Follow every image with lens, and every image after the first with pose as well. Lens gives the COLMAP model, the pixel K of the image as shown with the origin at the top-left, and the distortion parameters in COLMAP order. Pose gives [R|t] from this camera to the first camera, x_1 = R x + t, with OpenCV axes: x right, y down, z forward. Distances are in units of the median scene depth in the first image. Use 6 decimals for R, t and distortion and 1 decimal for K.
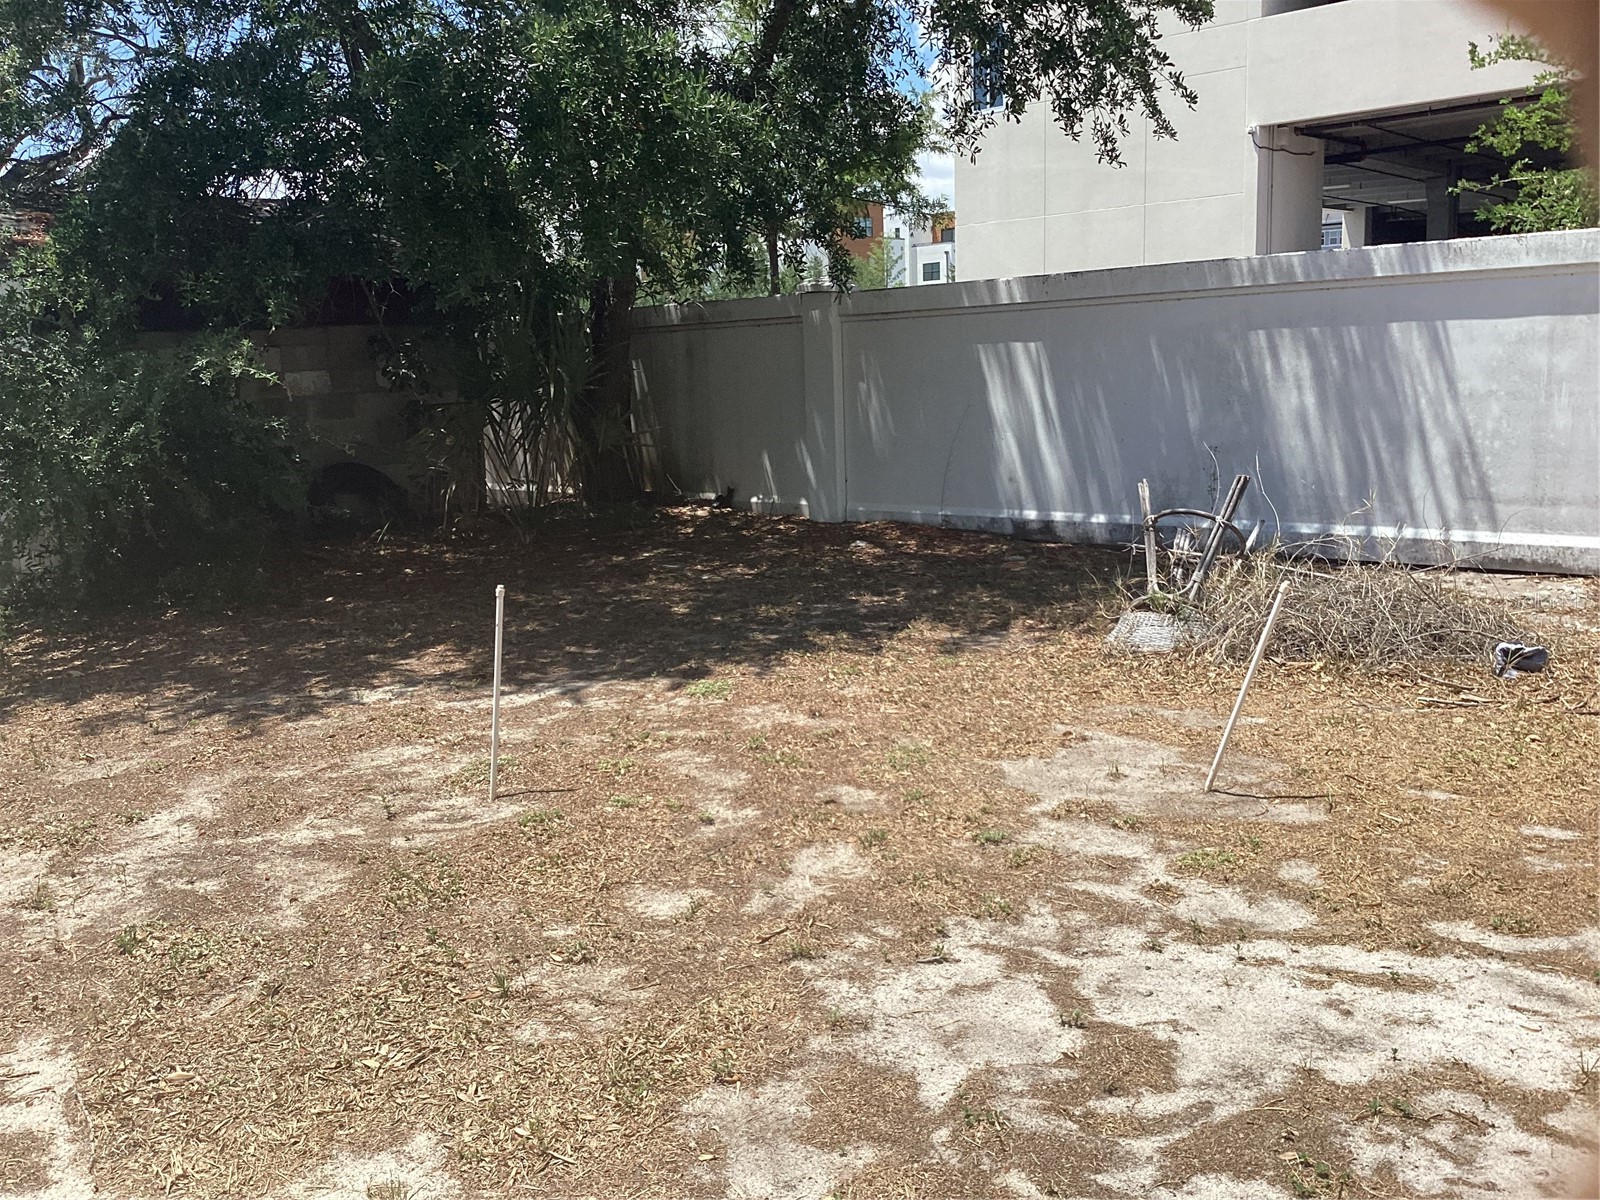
lens RADIAL K [[1440.4, 0, 802.4], [0, 1440.4, 608.7], [0, 0, 1]] dist [0.055265, -0.112836]
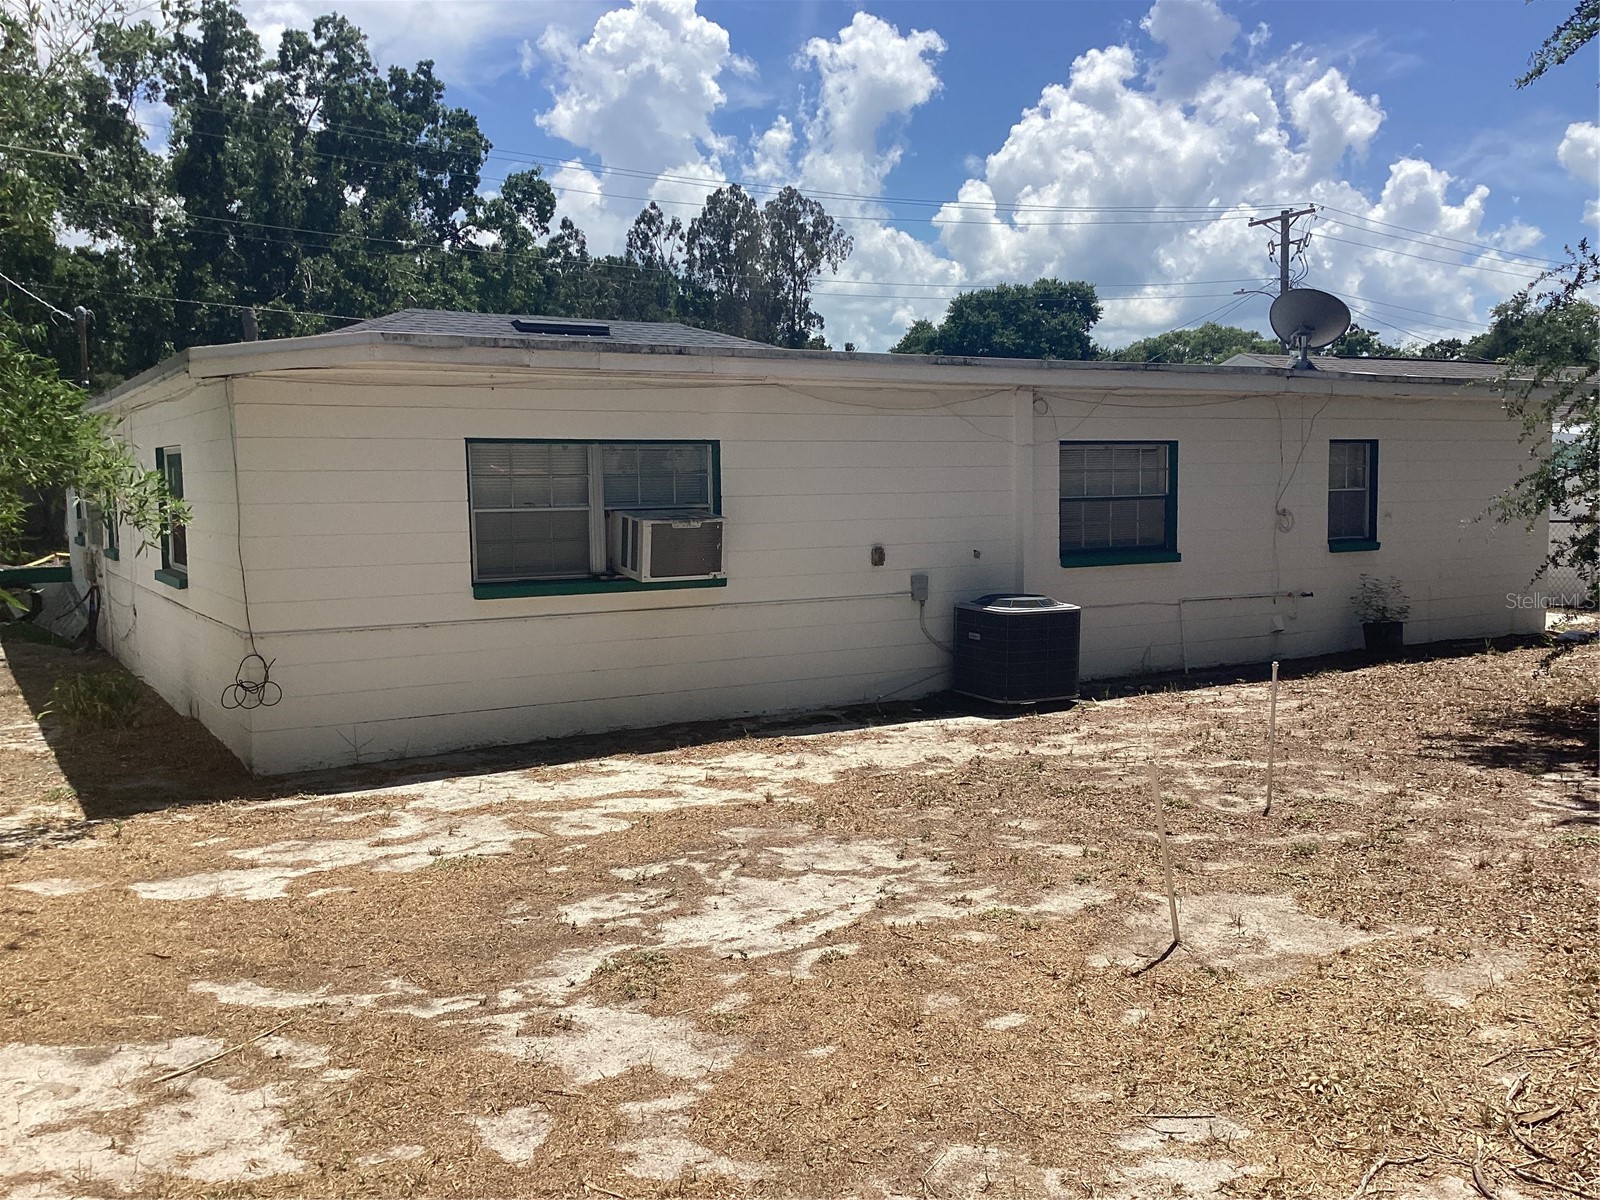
lens RADIAL K [[1440.4, 0, 802.4], [0, 1440.4, 608.7], [0, 0, 1]] dist [0.055265, -0.112836]
pose [[-0.250544, 0.134702, -0.958688, 1.831214], [-0.151318, 0.972653, 0.176209, -0.358256], [0.956206, 0.189215, -0.223310, 1.248155]]
